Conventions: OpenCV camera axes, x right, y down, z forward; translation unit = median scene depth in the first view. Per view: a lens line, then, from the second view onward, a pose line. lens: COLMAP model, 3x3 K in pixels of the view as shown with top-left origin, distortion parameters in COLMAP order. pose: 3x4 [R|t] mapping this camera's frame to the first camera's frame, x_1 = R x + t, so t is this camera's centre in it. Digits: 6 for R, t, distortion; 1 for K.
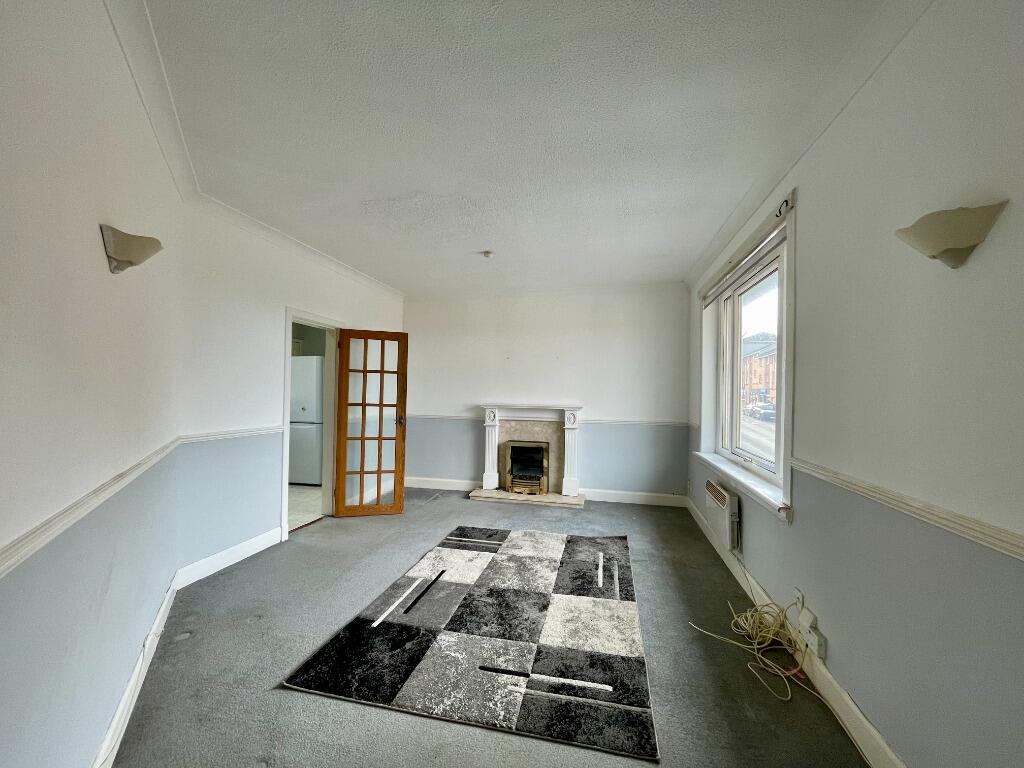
lens RADIAL K [[414.0, 0, 513.6], [0, 414.0, 388.0], [0, 0, 1]] dist [-0.000778, -0.000056]
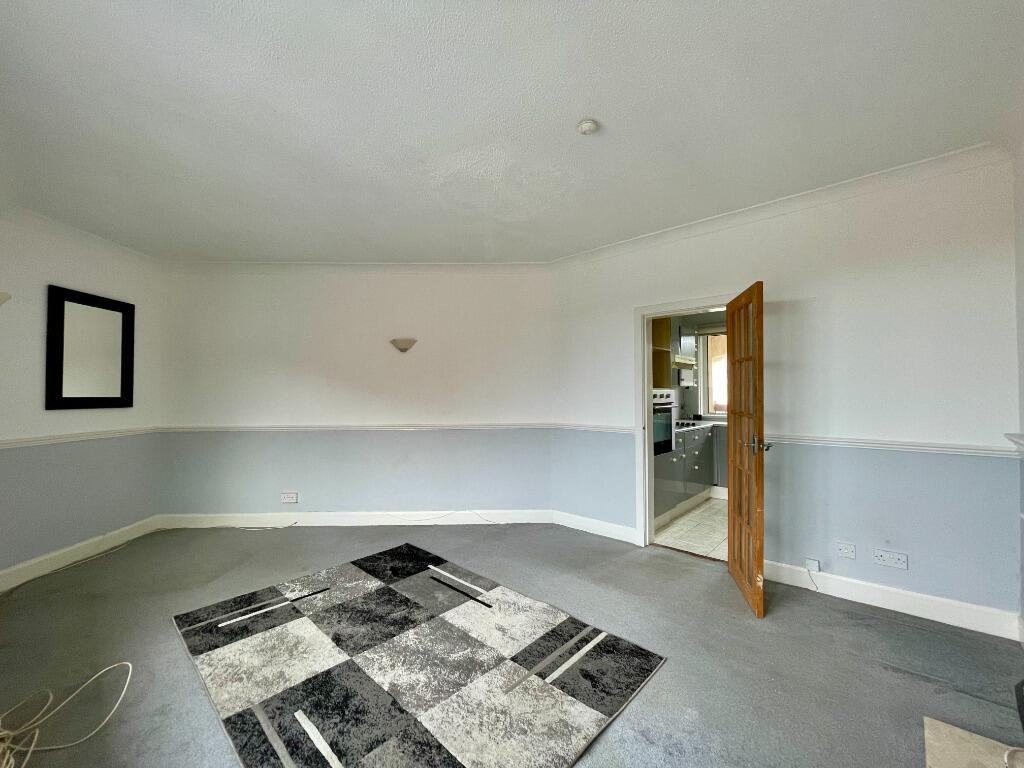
lens RADIAL K [[414.0, 0, 513.6], [0, 414.0, 388.0], [0, 0, 1]] dist [-0.000778, -0.000056]
pose [[-0.506450, -0.027468, -0.861832, 0.513418], [0.004999, 0.999382, -0.034789, 0.028571], [0.862255, -0.021927, -0.506000, 1.401060]]
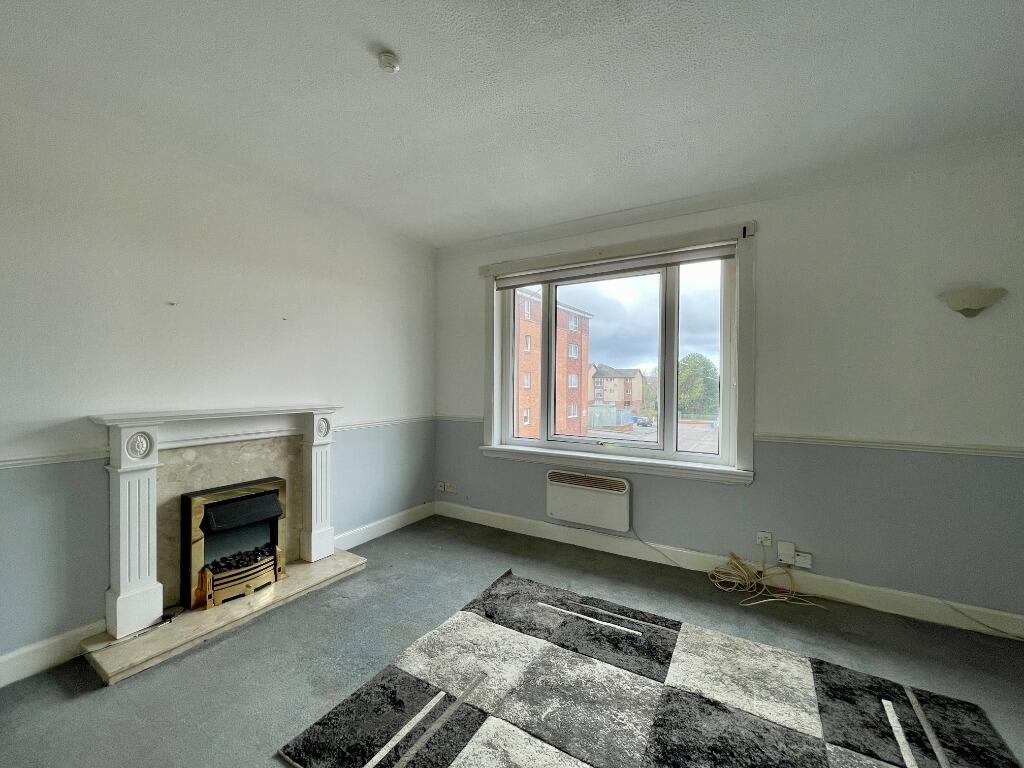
lens RADIAL K [[414.0, 0, 513.6], [0, 414.0, 388.0], [0, 0, 1]] dist [-0.000778, -0.000056]
pose [[0.309649, -0.027467, 0.950454, -0.518875], [-0.007732, 0.999477, 0.031403, -0.003657], [-0.950820, -0.017072, 0.309274, 0.879892]]
